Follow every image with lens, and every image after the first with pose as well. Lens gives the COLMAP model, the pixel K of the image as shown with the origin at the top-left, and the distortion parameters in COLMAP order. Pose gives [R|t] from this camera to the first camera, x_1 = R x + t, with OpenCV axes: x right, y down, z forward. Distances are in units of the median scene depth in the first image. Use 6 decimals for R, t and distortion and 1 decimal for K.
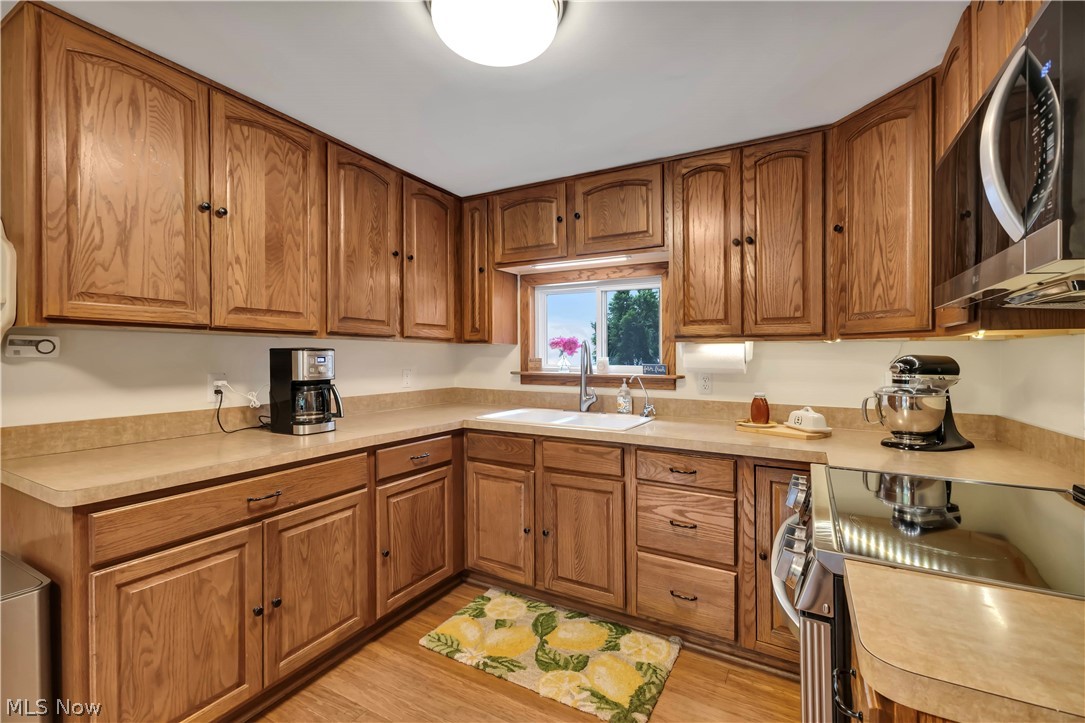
lens RADIAL K [[473.8, 0, 545.0], [0, 473.8, 352.2], [0, 0, 1]] dist [0.012779, -0.003705]
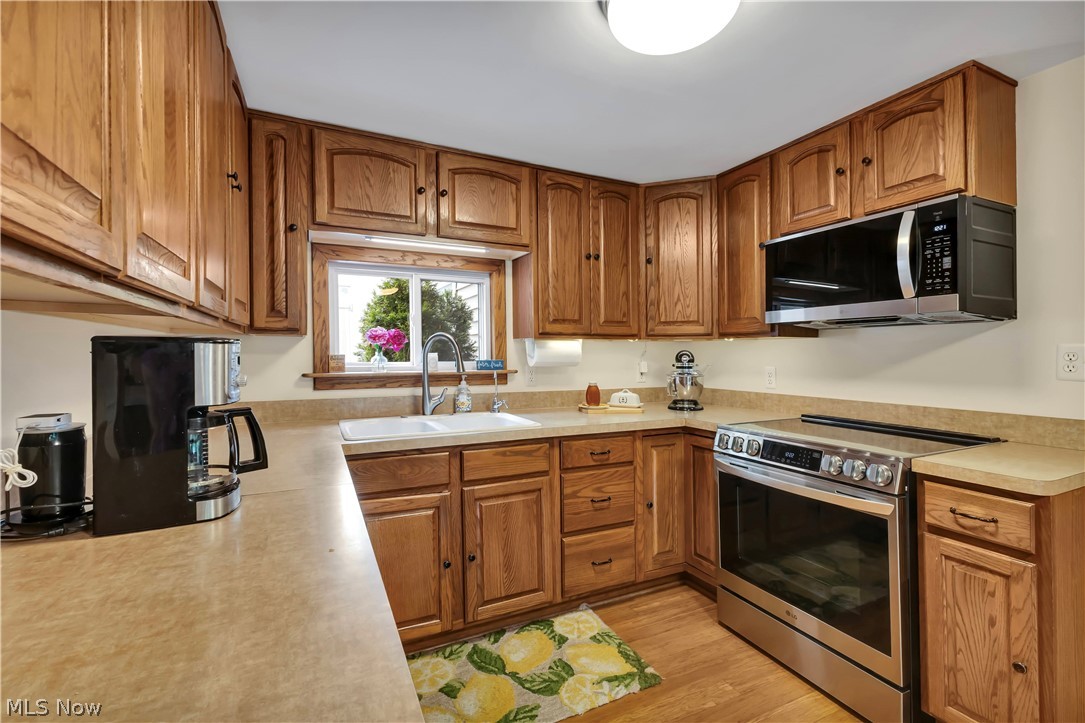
lens RADIAL K [[473.8, 0, 545.4], [0, 473.8, 343.1], [0, 0, 1]] dist [0.012779, -0.003705]
pose [[0.576175, 0.010897, 0.817254, -0.704668], [-0.003477, 0.999935, -0.010881, 0.001053], [-0.817319, 0.003428, 0.576175, 0.440726]]
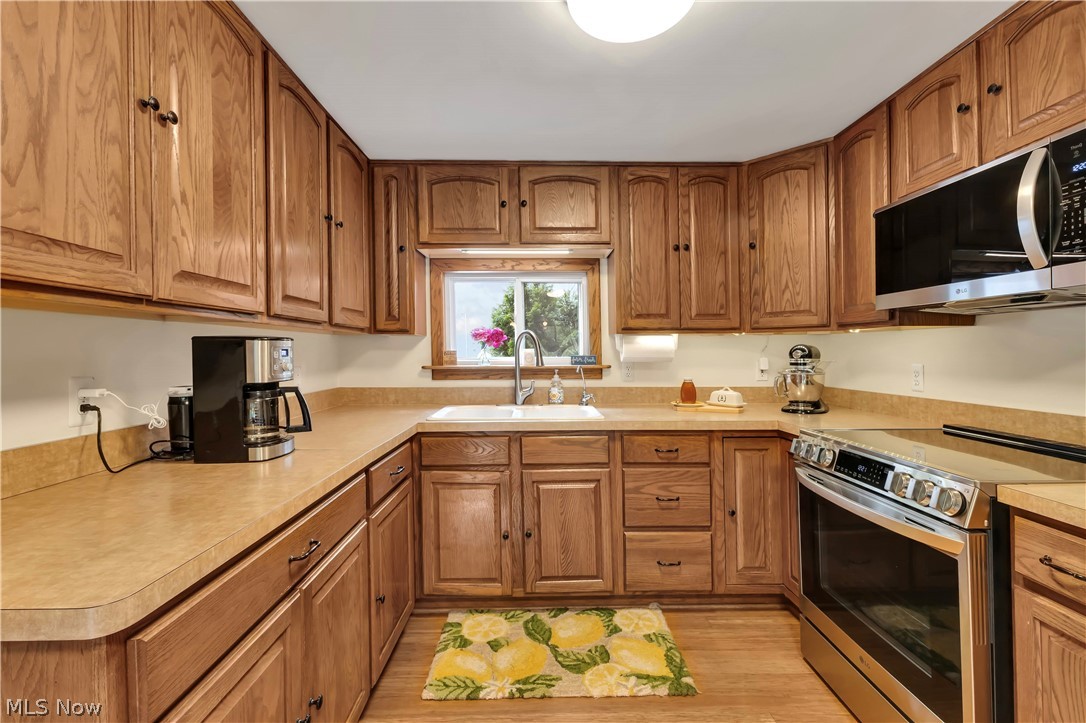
lens RADIAL K [[474.3, 0, 548.6], [0, 474.3, 343.3], [0, 0, 1]] dist [0.012779, -0.003705]
pose [[0.862639, -0.000526, 0.505820, -0.495585], [0.004462, 0.999968, -0.006570, 0.007900], [-0.505801, 0.007924, 0.862614, 0.179751]]
